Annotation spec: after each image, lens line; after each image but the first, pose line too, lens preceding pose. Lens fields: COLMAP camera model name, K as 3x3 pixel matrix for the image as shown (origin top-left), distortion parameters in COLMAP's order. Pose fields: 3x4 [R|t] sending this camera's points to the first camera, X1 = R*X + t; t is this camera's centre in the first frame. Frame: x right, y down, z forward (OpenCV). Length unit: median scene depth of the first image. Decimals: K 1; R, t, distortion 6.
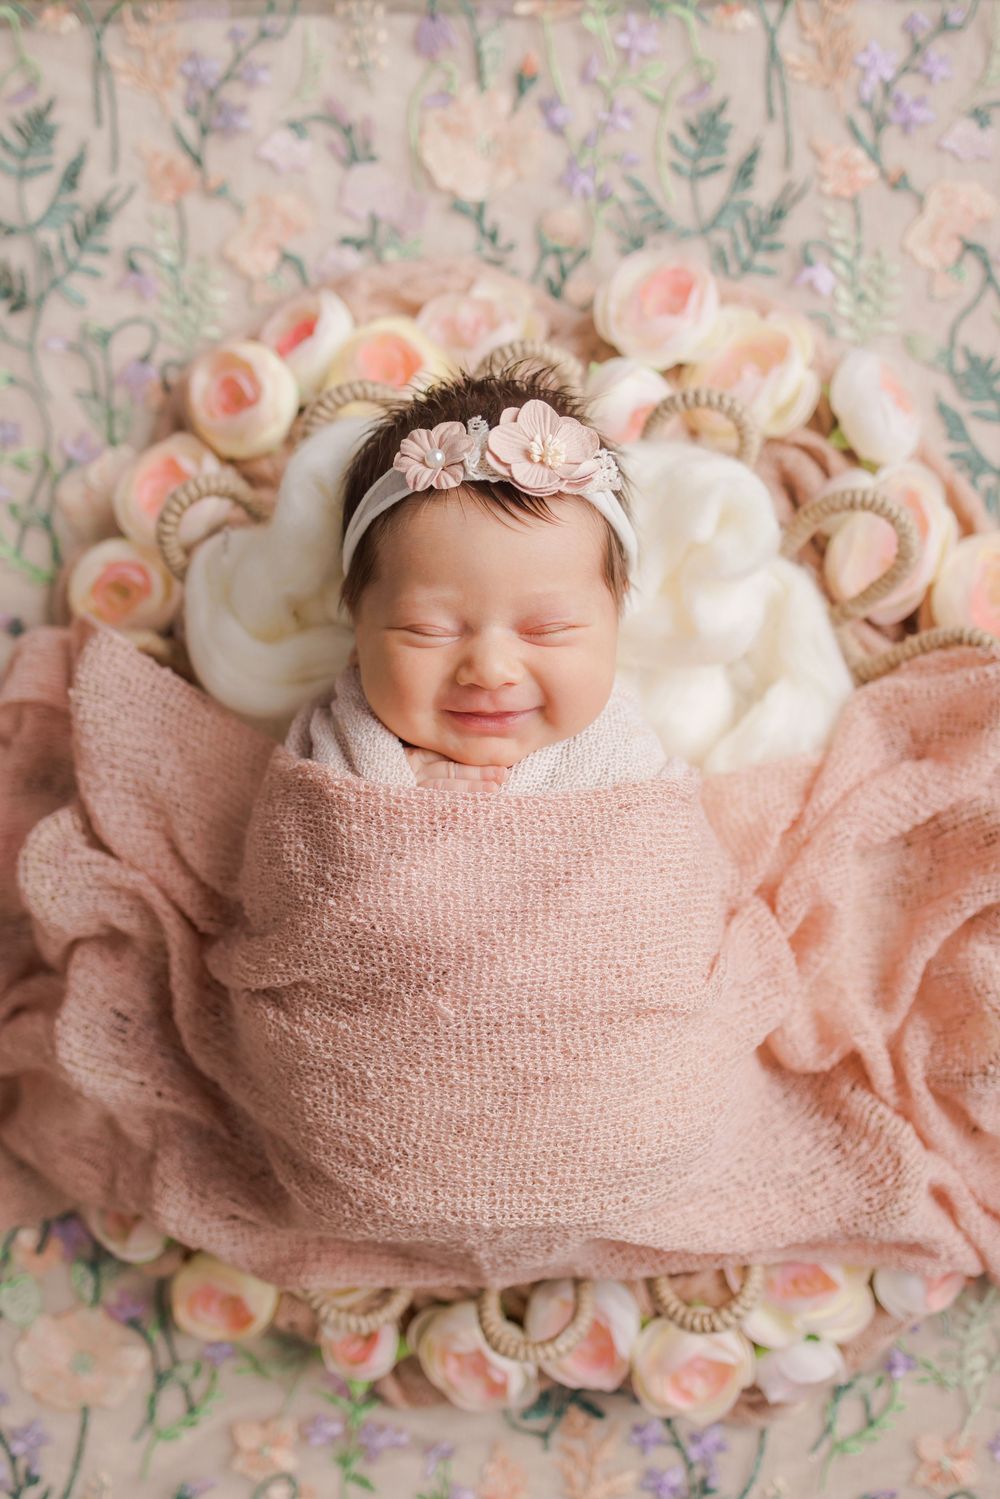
lens RADIAL K [[1490.2, 0, 543.8], [0, 1490.2, 749.5], [0, 0, 1]] dist [-0.123770, 0.002050]
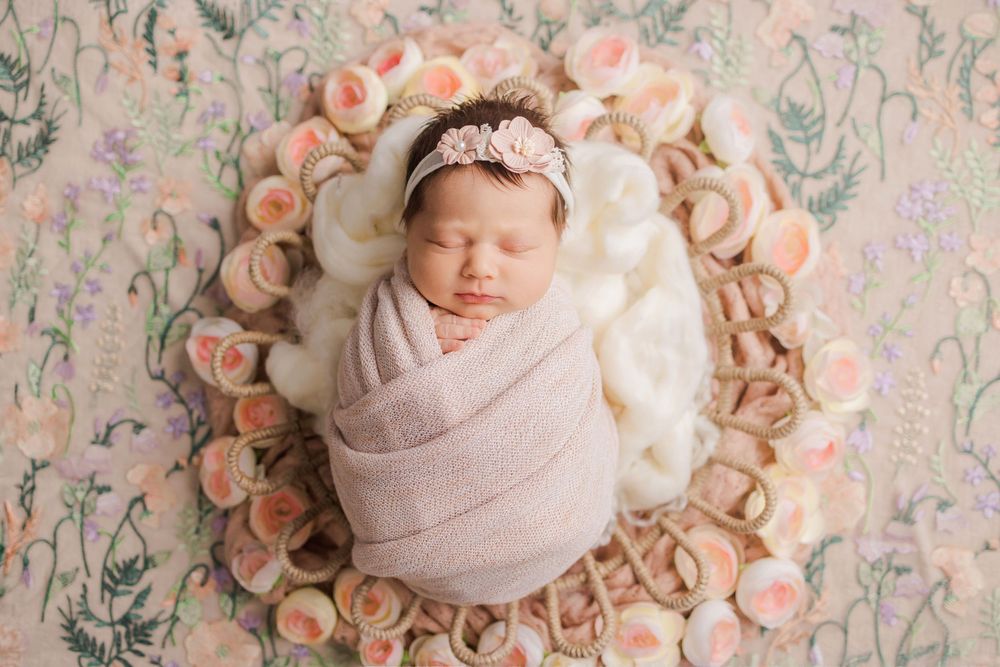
lens RADIAL K [[1016.1, 0, 499.4], [0, 1016.1, 379.7], [0, 0, 1]] dist [-0.173307, 0.017729]
pose [[0.995803, 0.079716, -0.044966, 0.039681], [-0.077533, 0.995816, 0.048369, 0.016947], [0.048634, -0.044680, 0.997817, -0.160810]]
